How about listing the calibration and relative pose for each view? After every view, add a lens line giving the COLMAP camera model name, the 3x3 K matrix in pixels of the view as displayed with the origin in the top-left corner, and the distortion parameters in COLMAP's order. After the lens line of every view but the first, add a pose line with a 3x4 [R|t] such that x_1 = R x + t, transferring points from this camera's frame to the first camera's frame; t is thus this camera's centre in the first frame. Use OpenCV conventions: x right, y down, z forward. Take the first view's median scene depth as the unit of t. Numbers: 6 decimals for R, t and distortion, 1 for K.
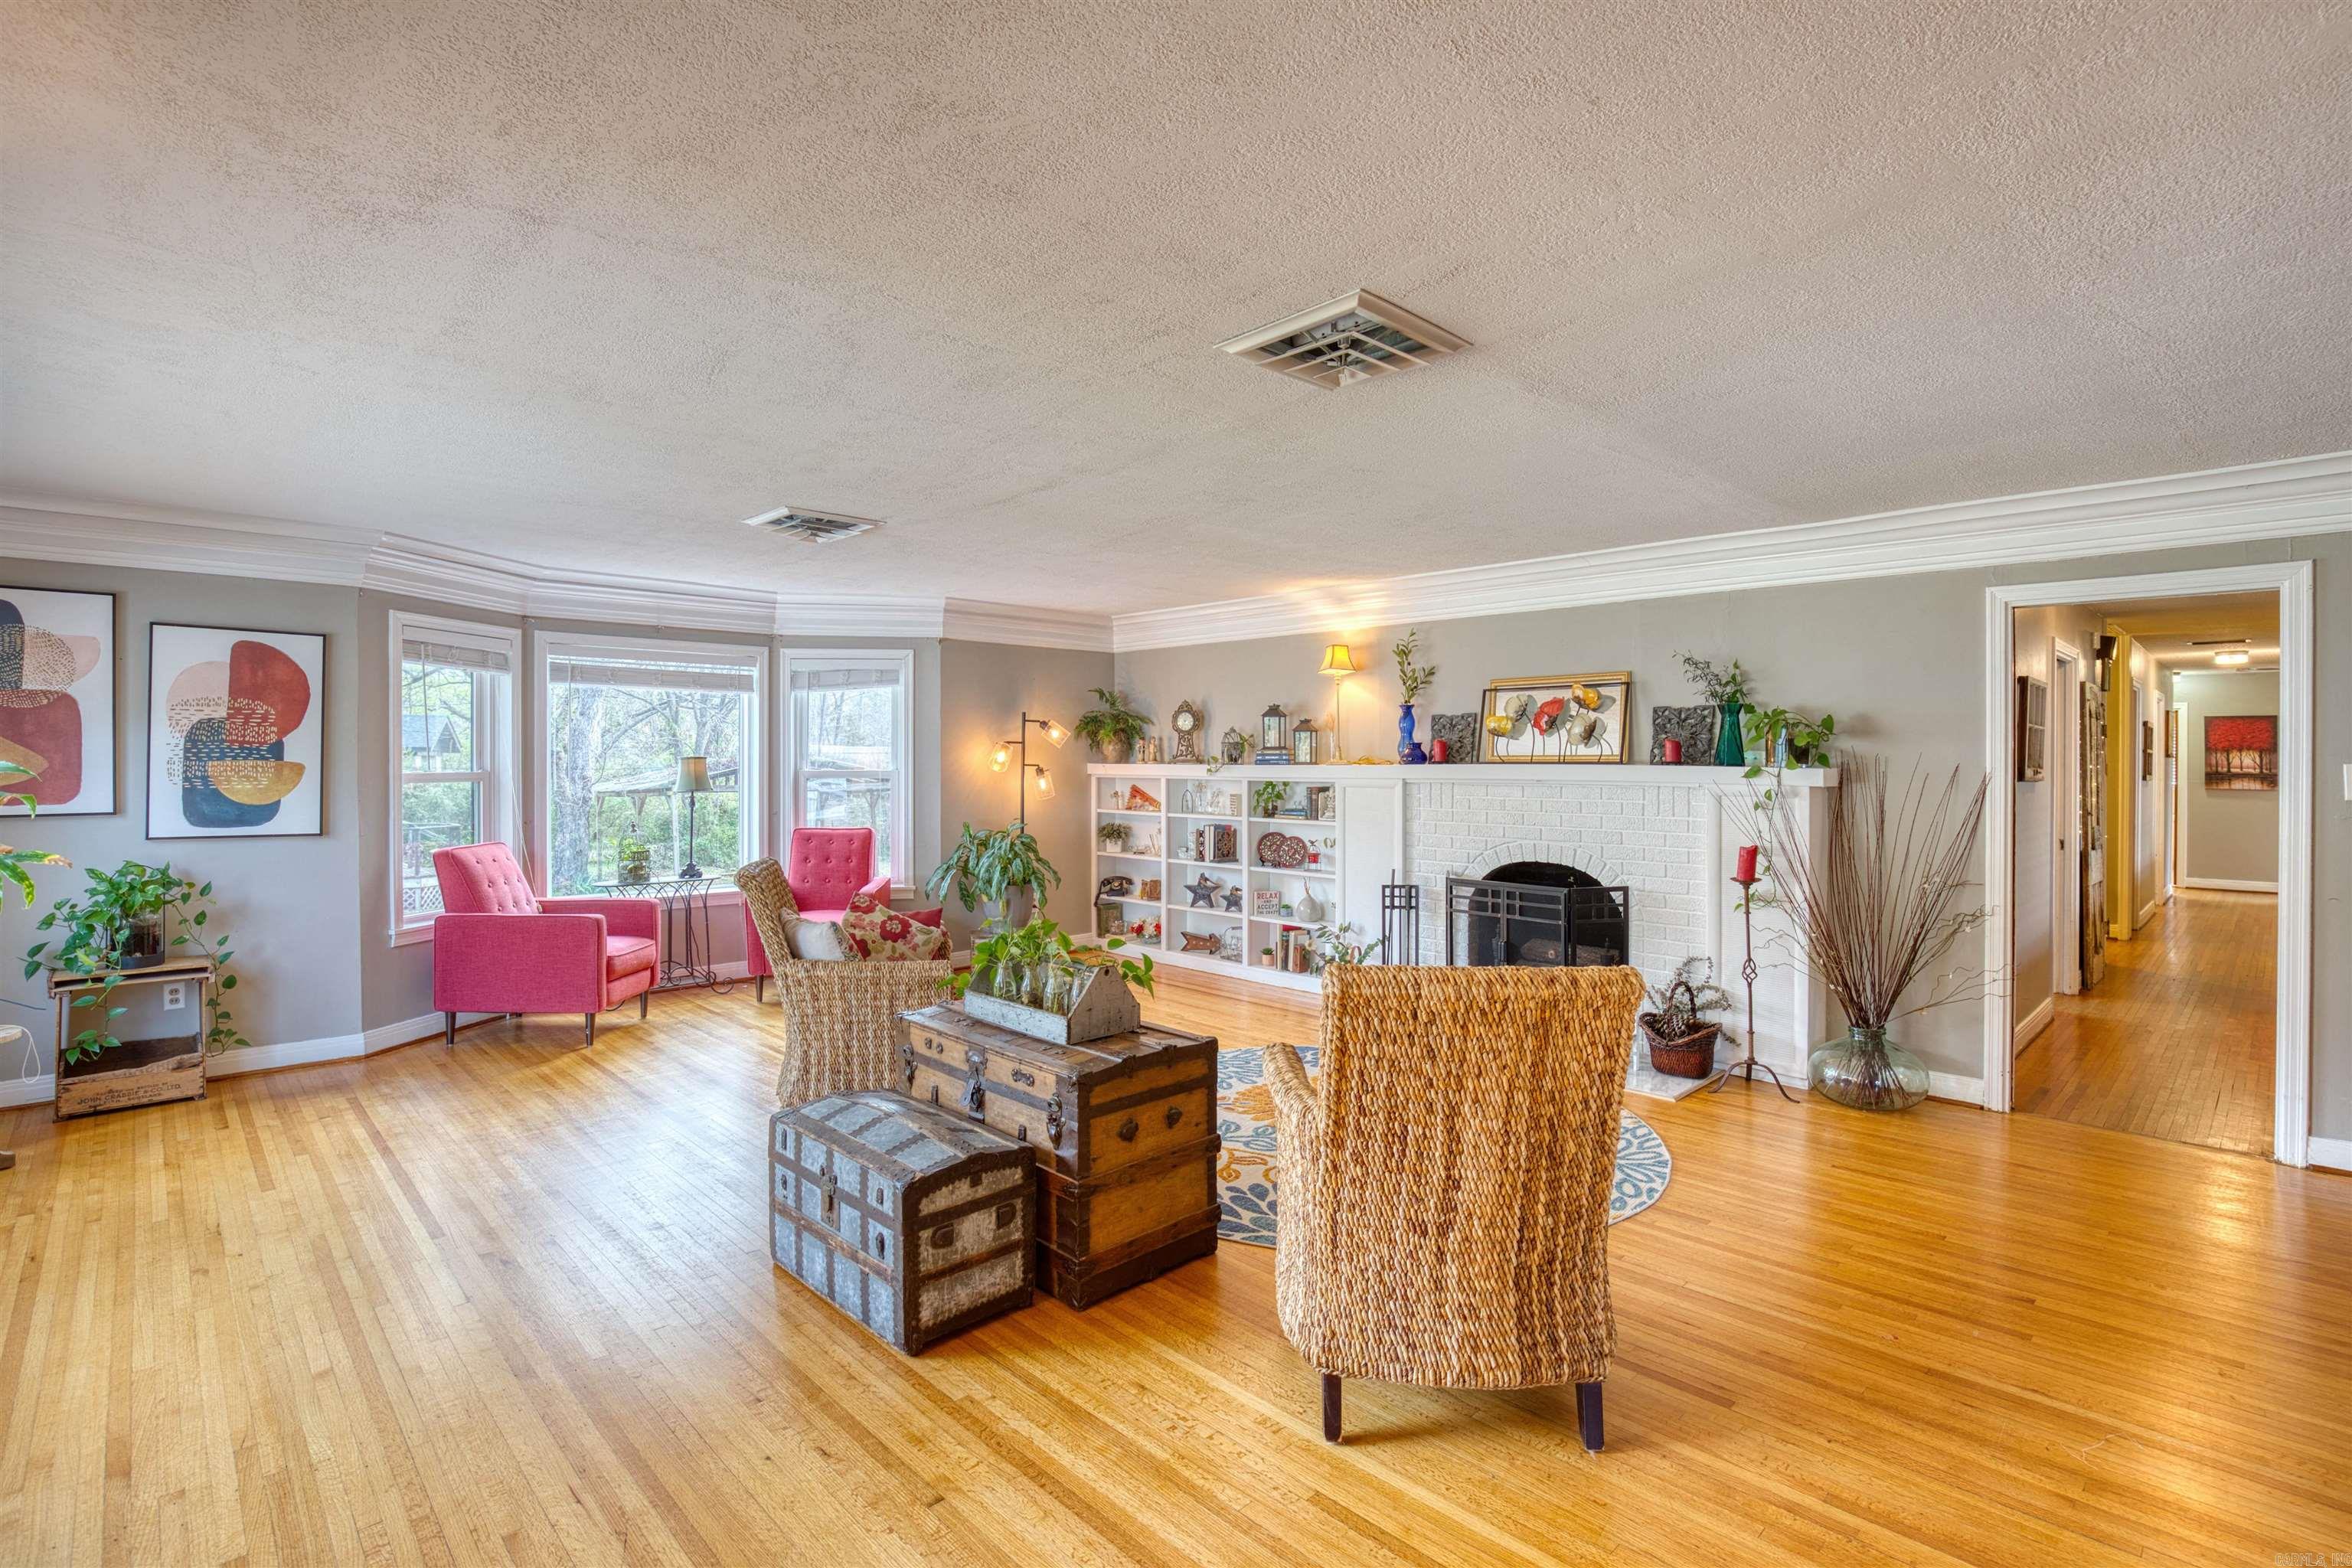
lens RADIAL K [[1086.8, 0, 1187.5], [0, 1086.8, 769.1], [0, 0, 1]] dist [-0.029066, 0.004022]
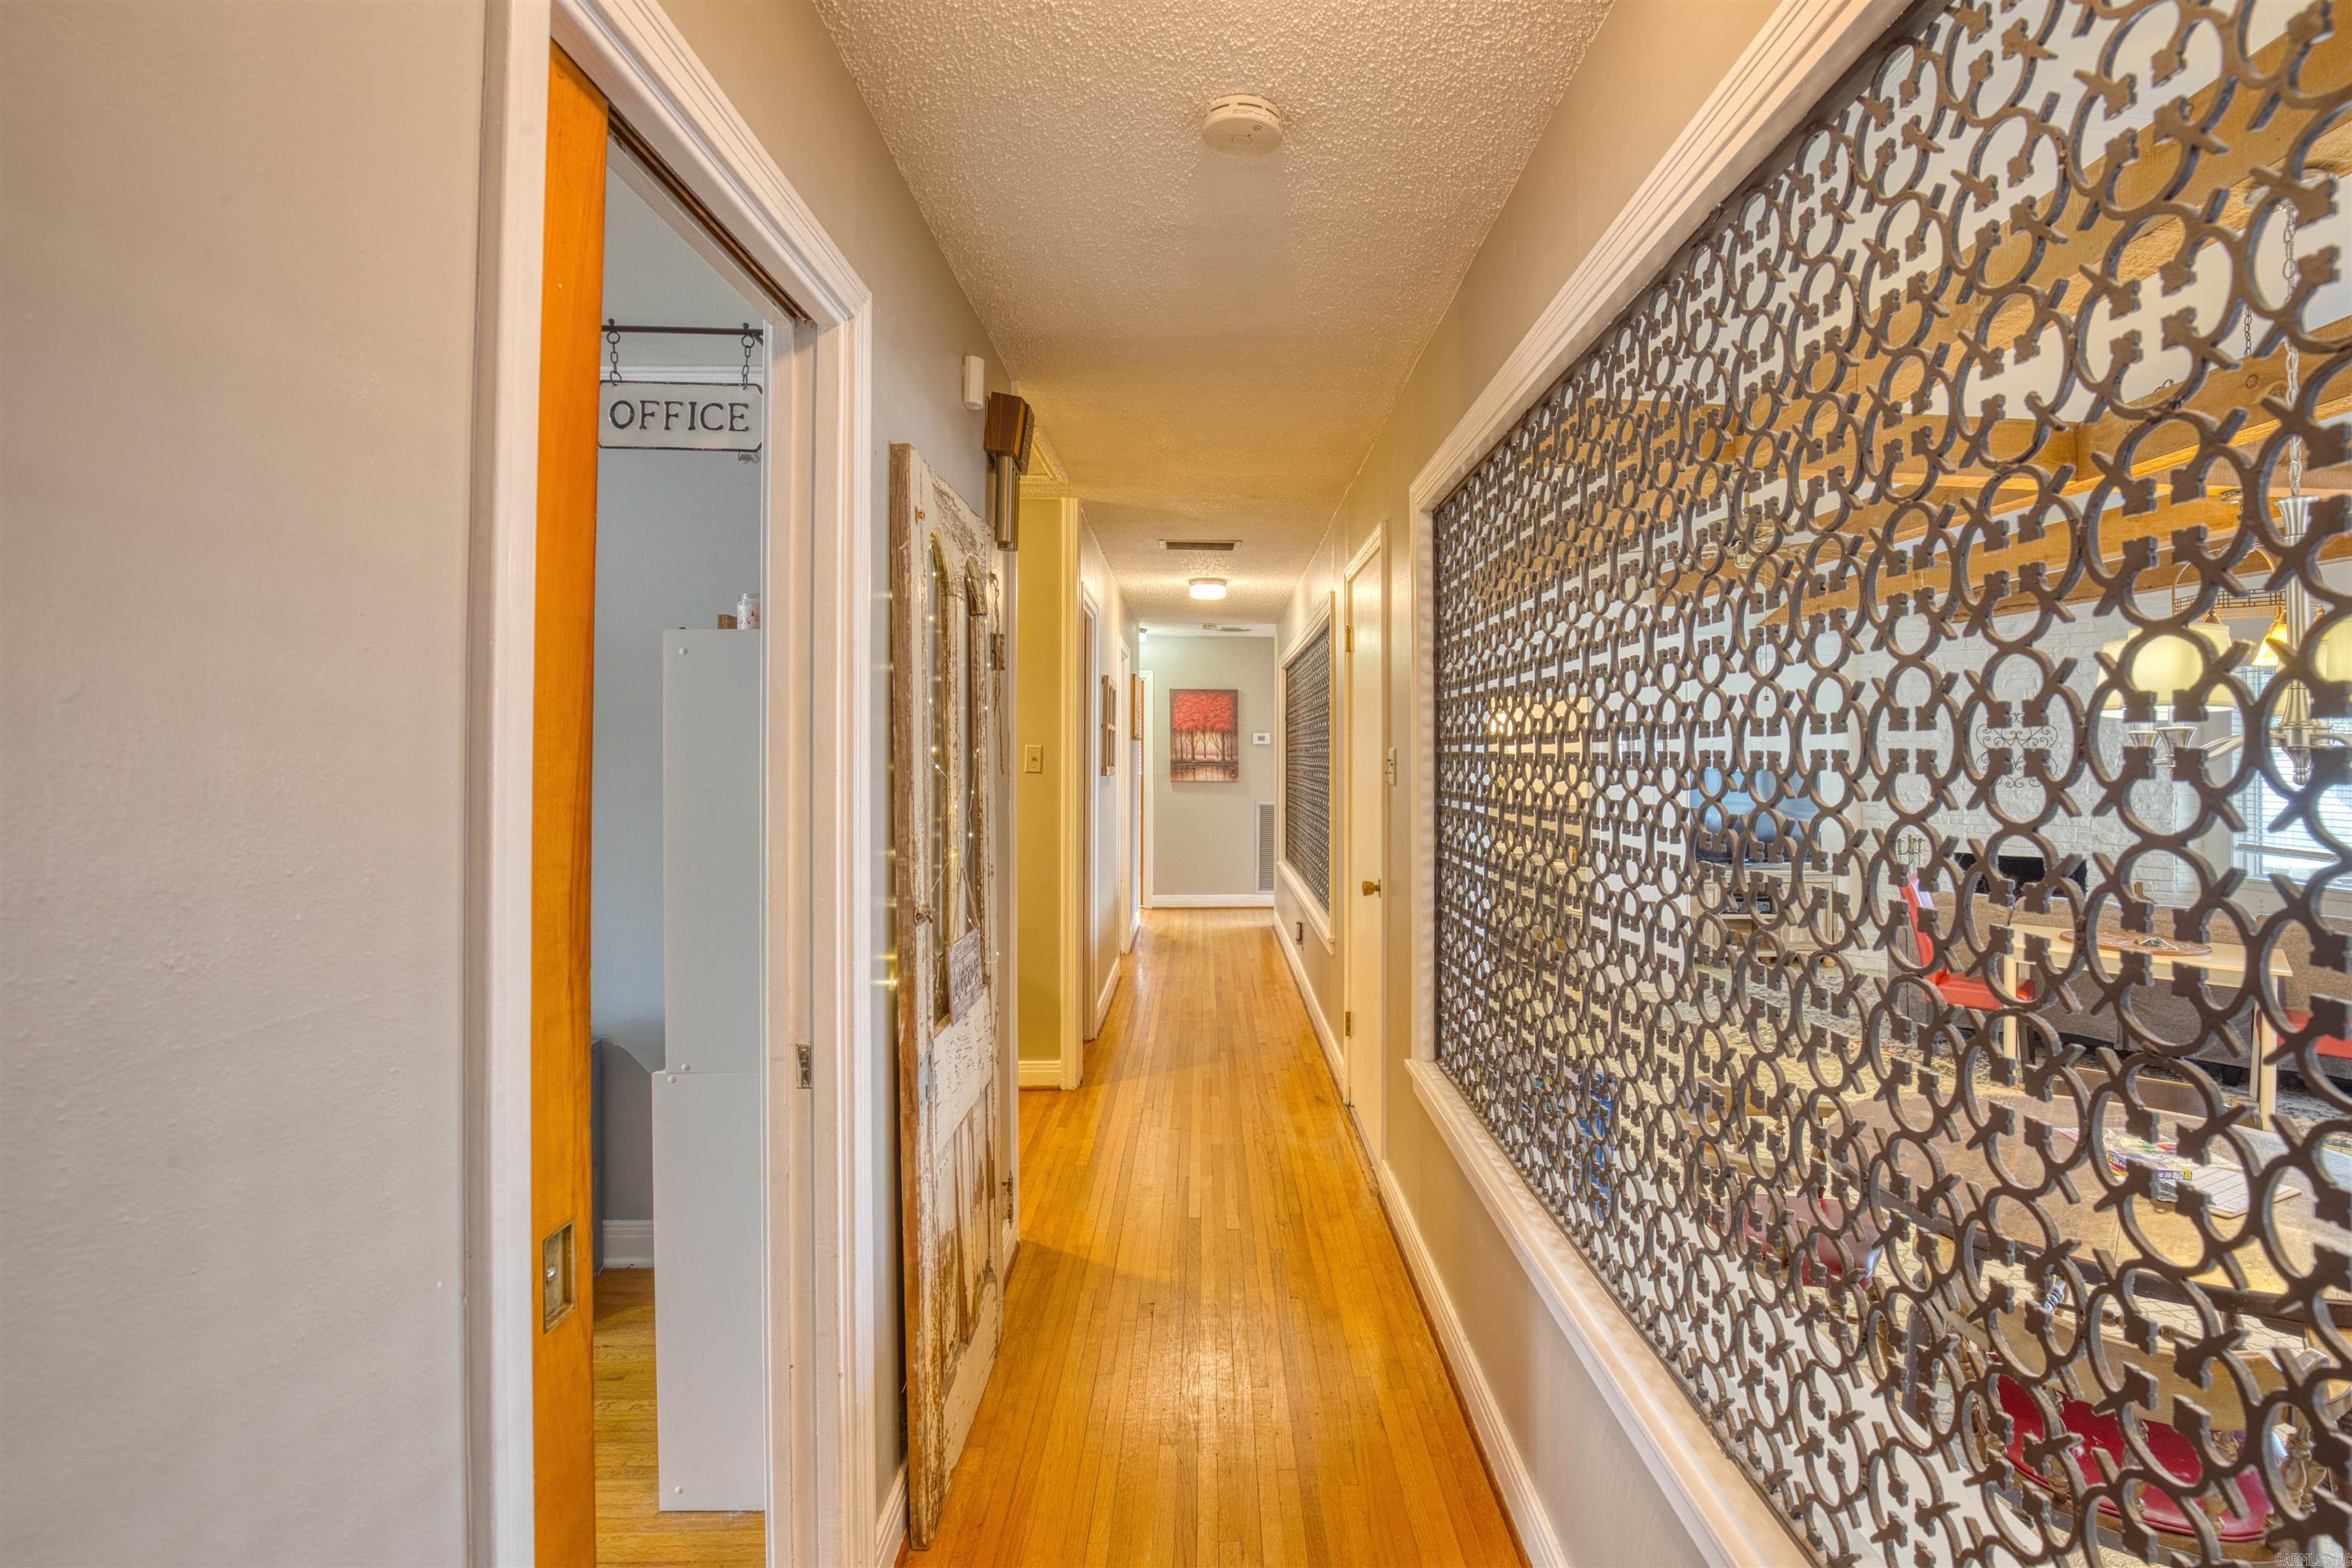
lens RADIAL K [[1086.8, 0, 1179.1], [0, 1086.8, 766.6], [0, 0, 1]] dist [-0.029066, 0.004022]
pose [[0.706915, -0.009741, 0.707231, 0.409725], [0.003504, 0.999941, 0.010269, -0.000408], [-0.707290, -0.004781, 0.706908, 0.443440]]
